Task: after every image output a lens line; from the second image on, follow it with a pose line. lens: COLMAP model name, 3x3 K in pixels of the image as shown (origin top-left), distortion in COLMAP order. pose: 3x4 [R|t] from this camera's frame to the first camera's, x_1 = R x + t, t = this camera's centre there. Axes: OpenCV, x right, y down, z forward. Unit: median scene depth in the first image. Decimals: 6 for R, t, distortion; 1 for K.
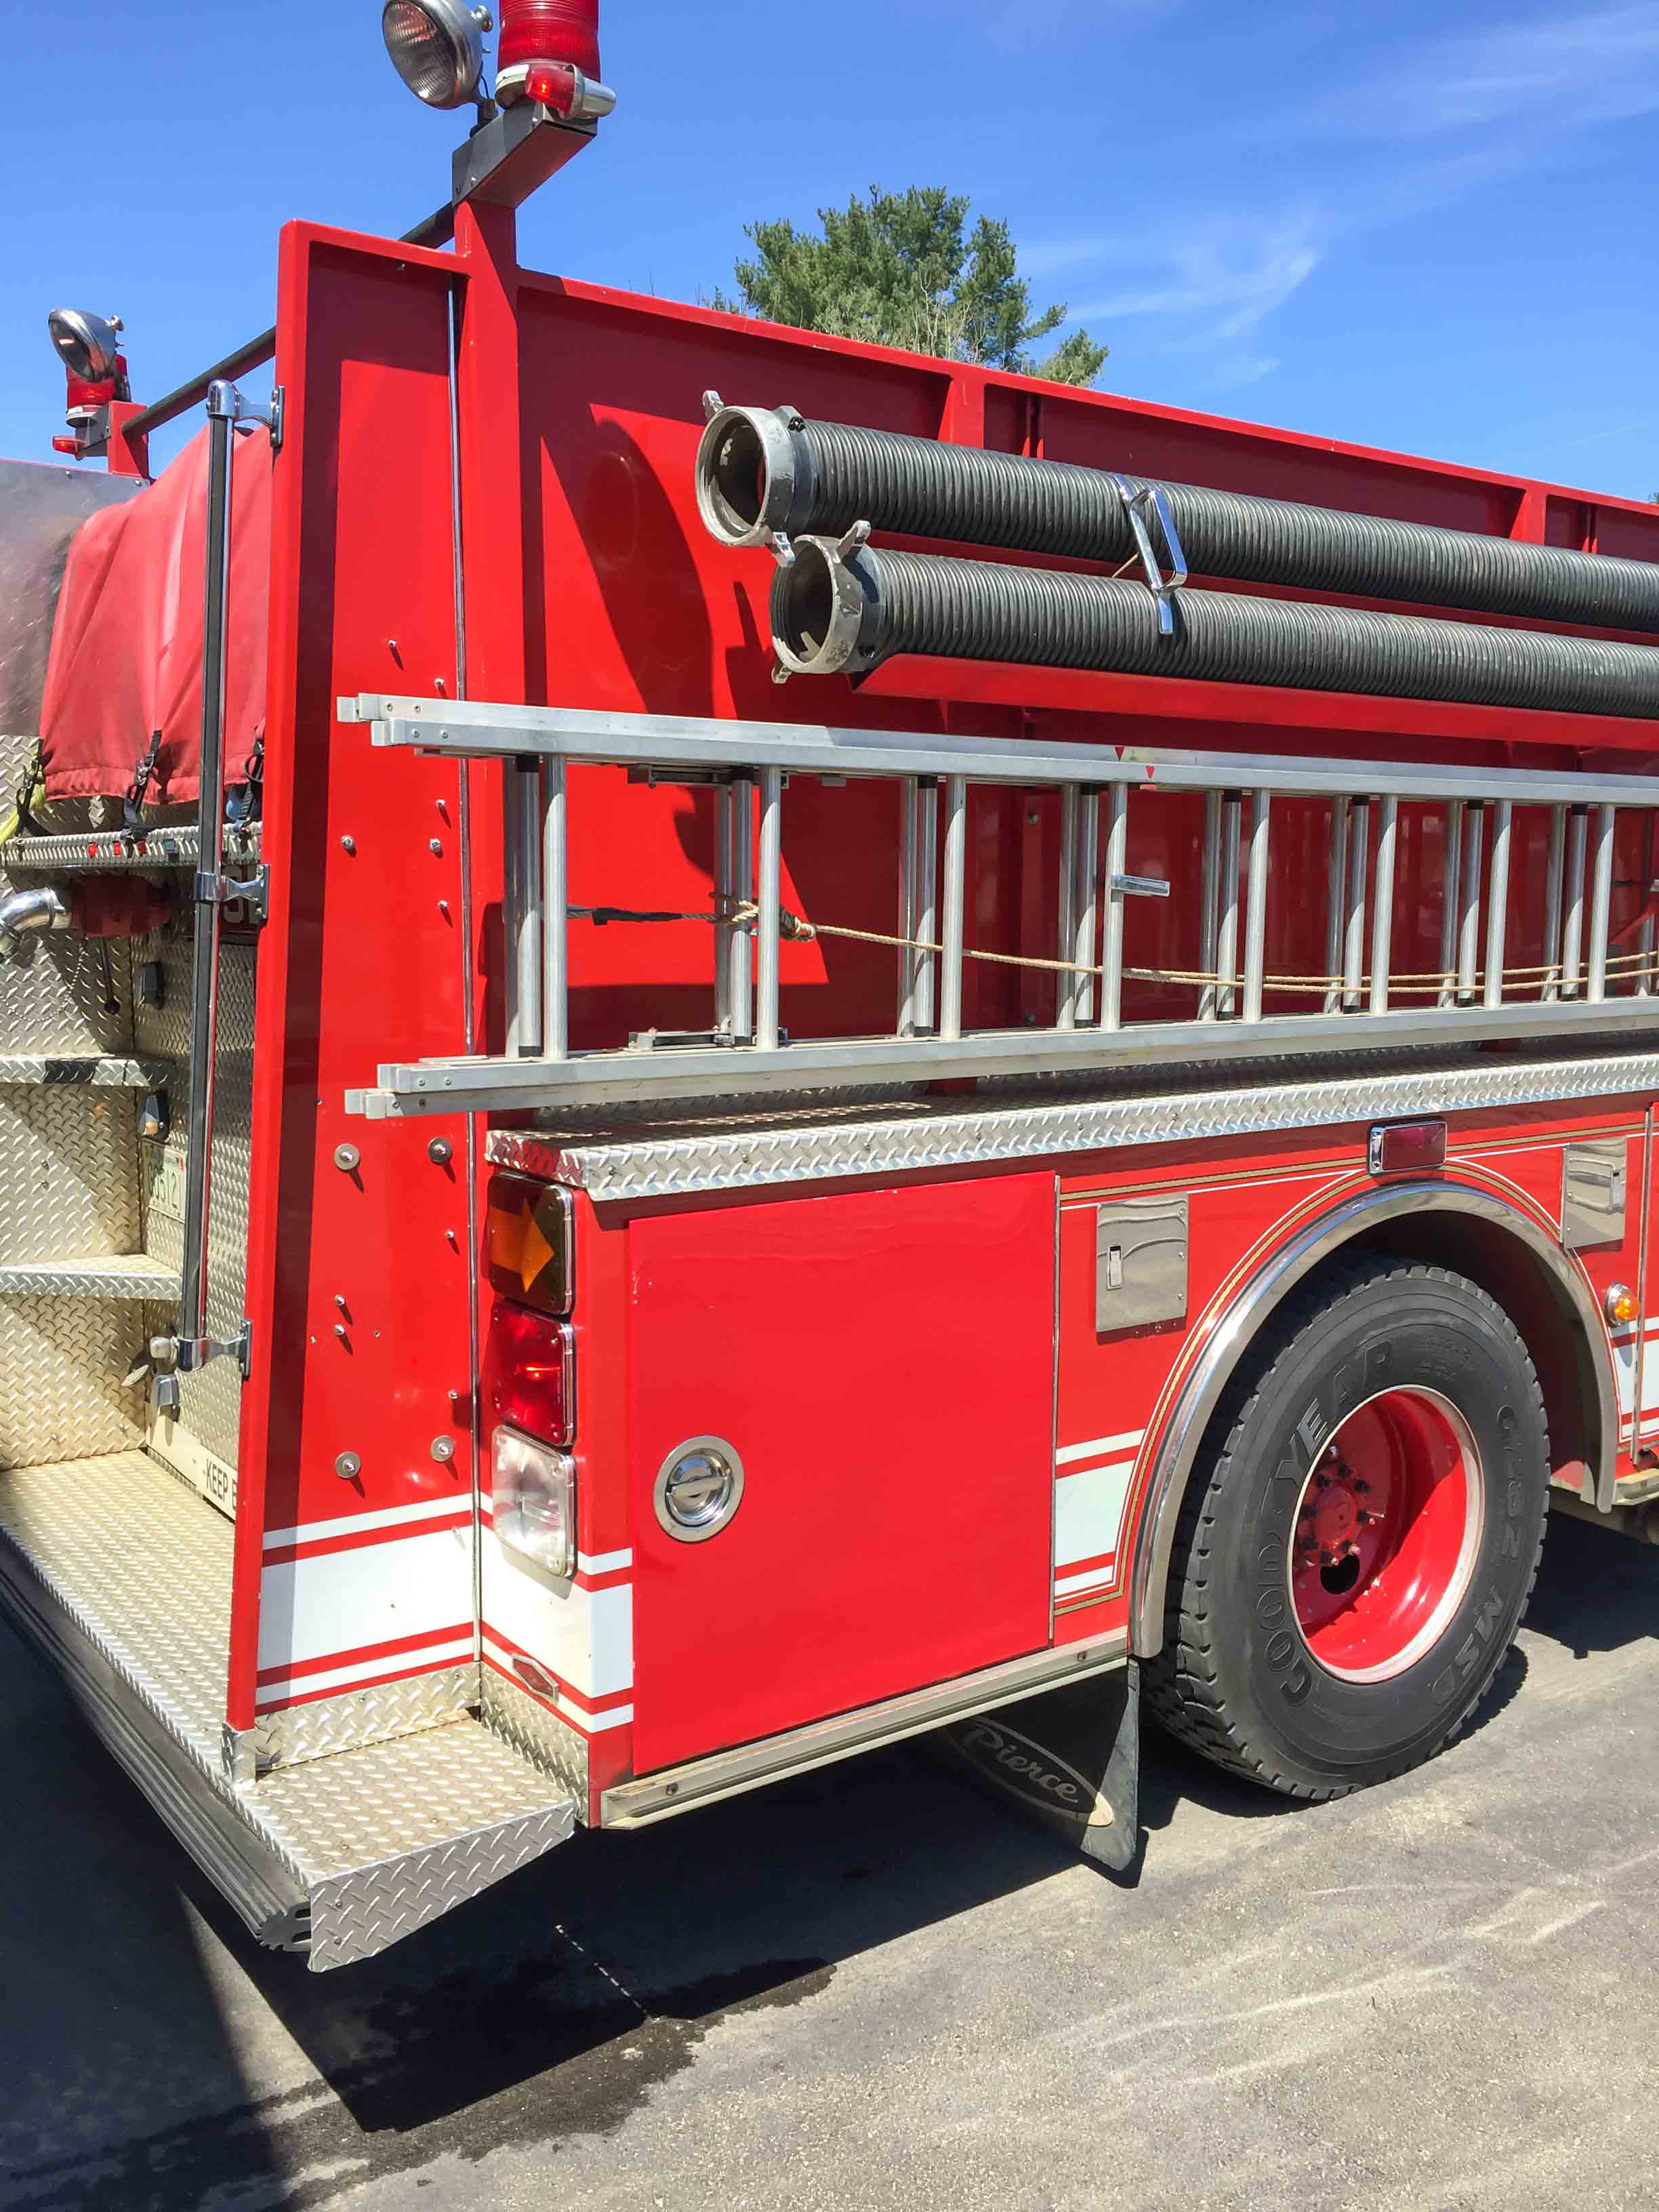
lens RADIAL K [[1895.5, 0, 821.3], [0, 1895.5, 1105.1], [0, 0, 1]] dist [0.092306, -0.132447]
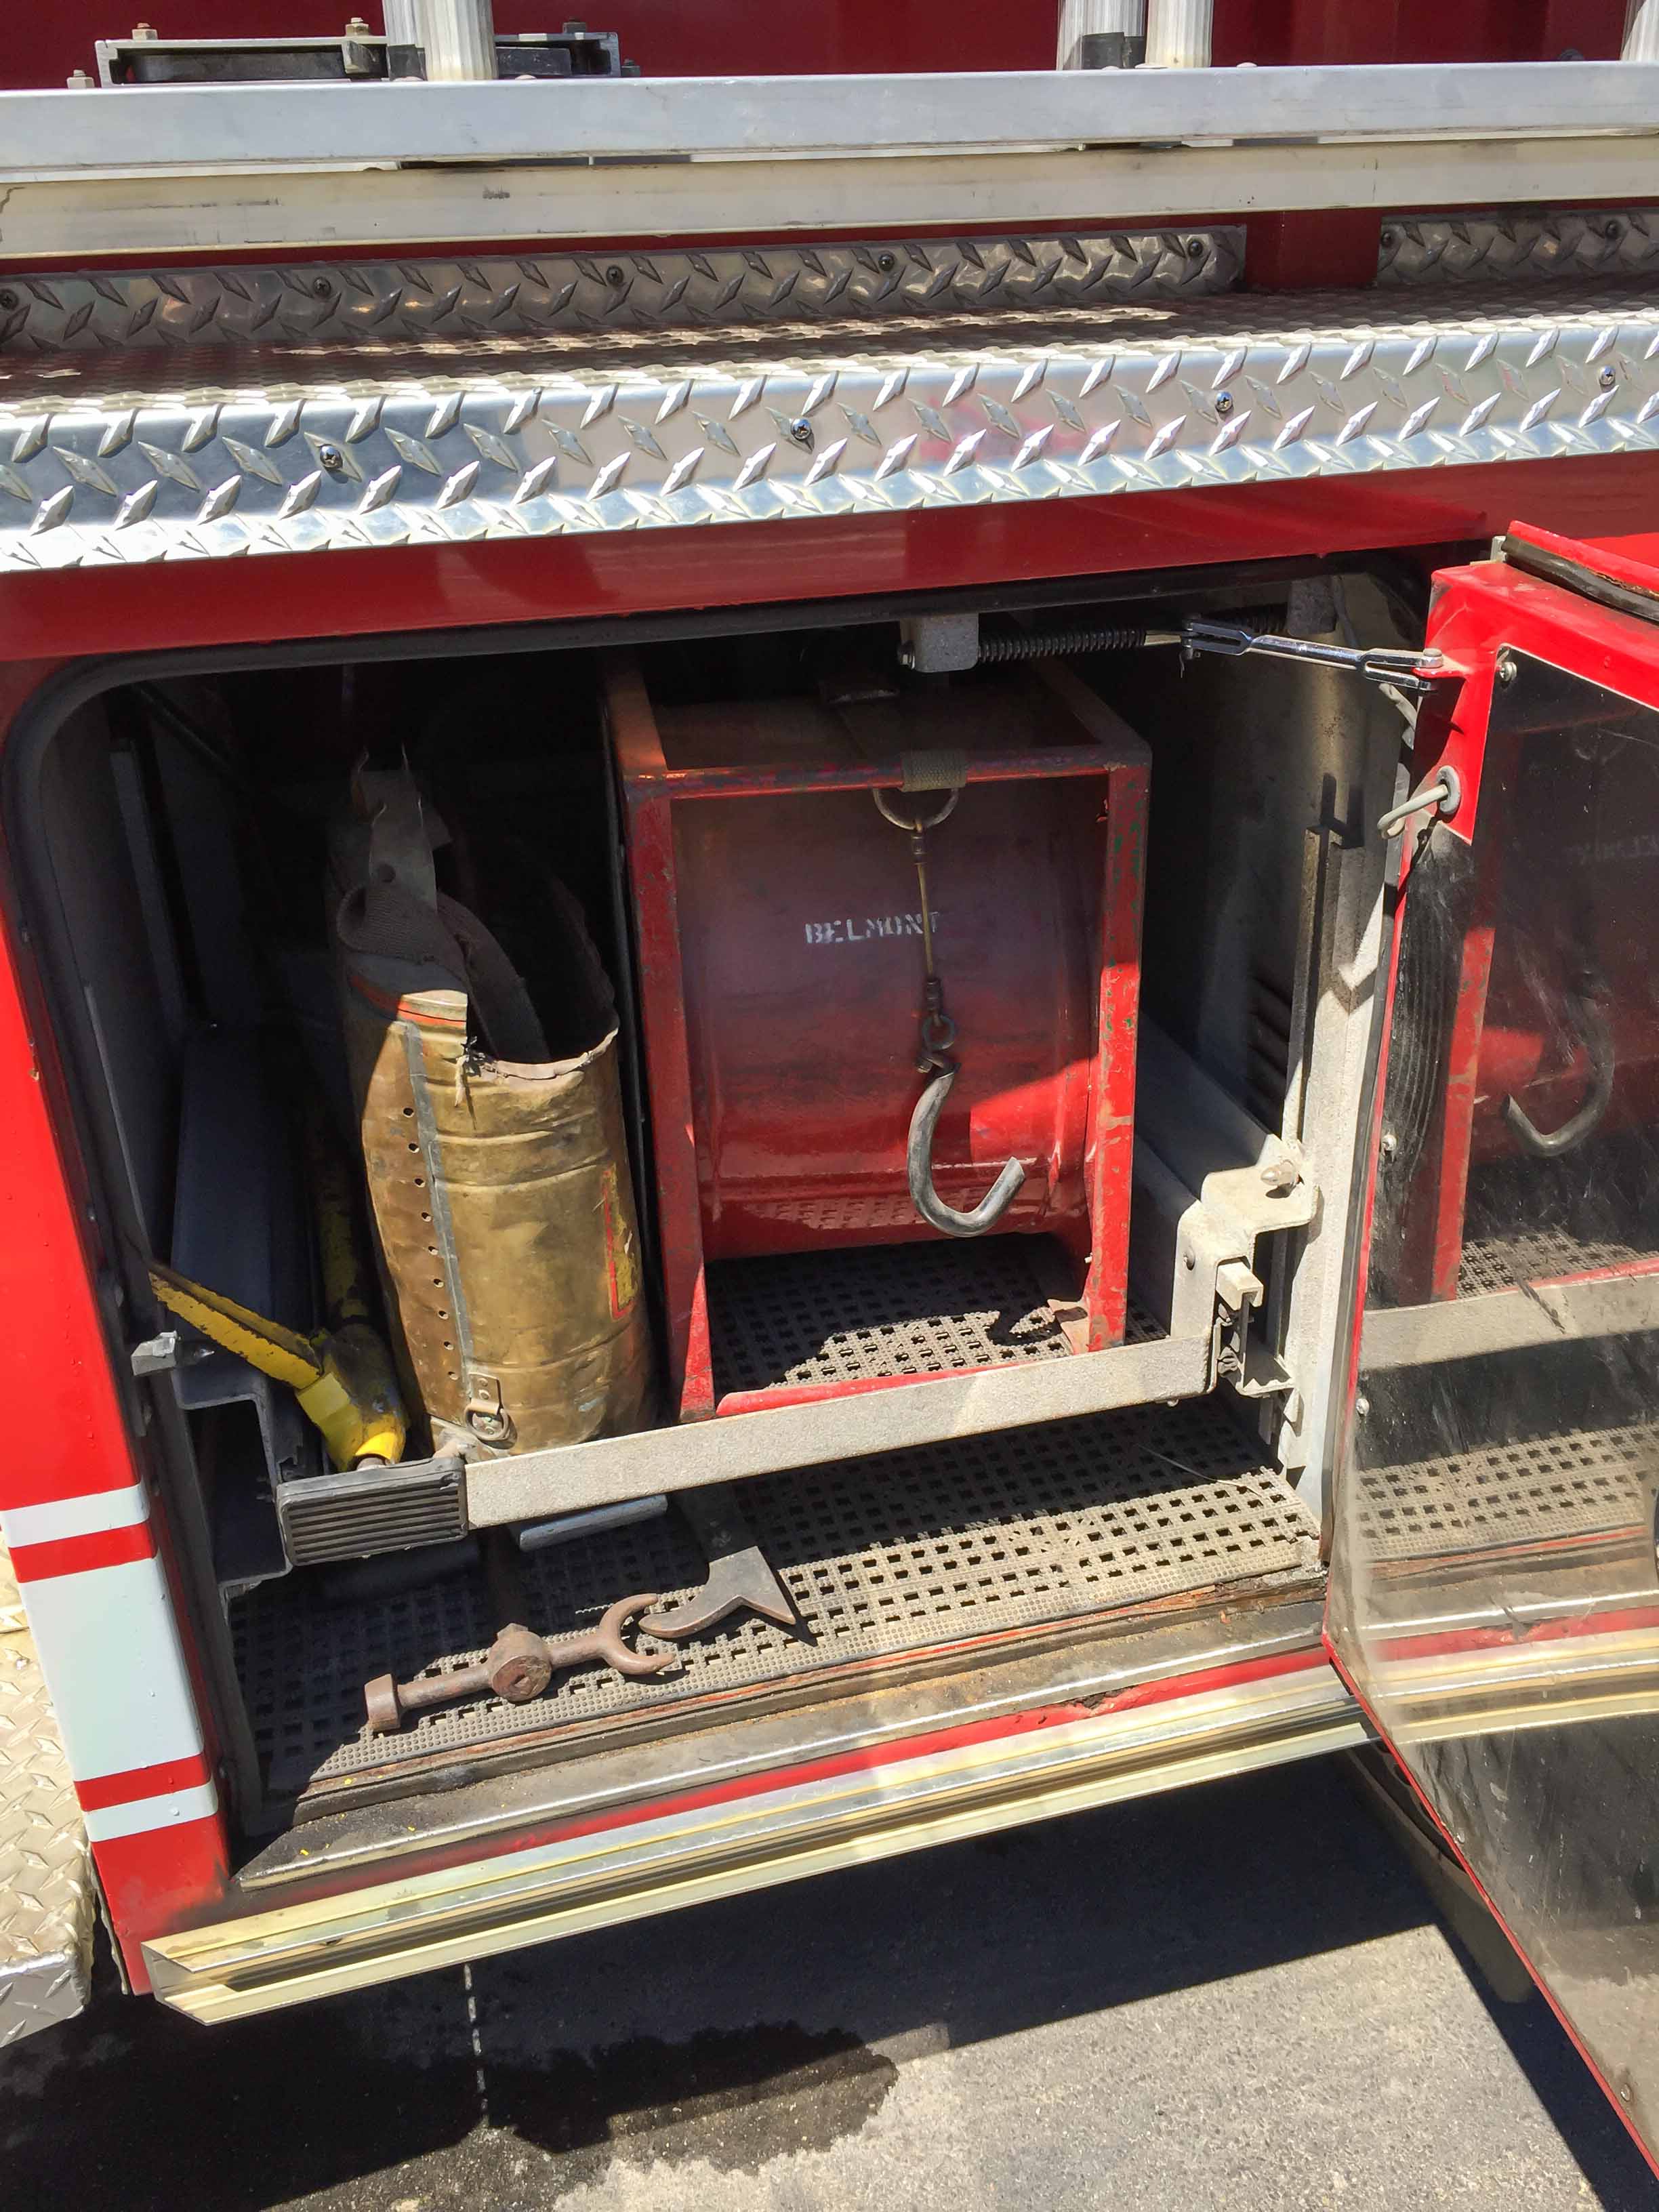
lens RADIAL K [[1895.5, 0, 896.6], [0, 1895.5, 1088.4], [0, 0, 1]] dist [0.092306, -0.132447]
pose [[0.941637, 0.140568, -0.305875, 0.125981], [-0.018569, 0.928949, 0.369742, 0.005213], [0.336116, -0.342483, 0.877343, 0.588554]]
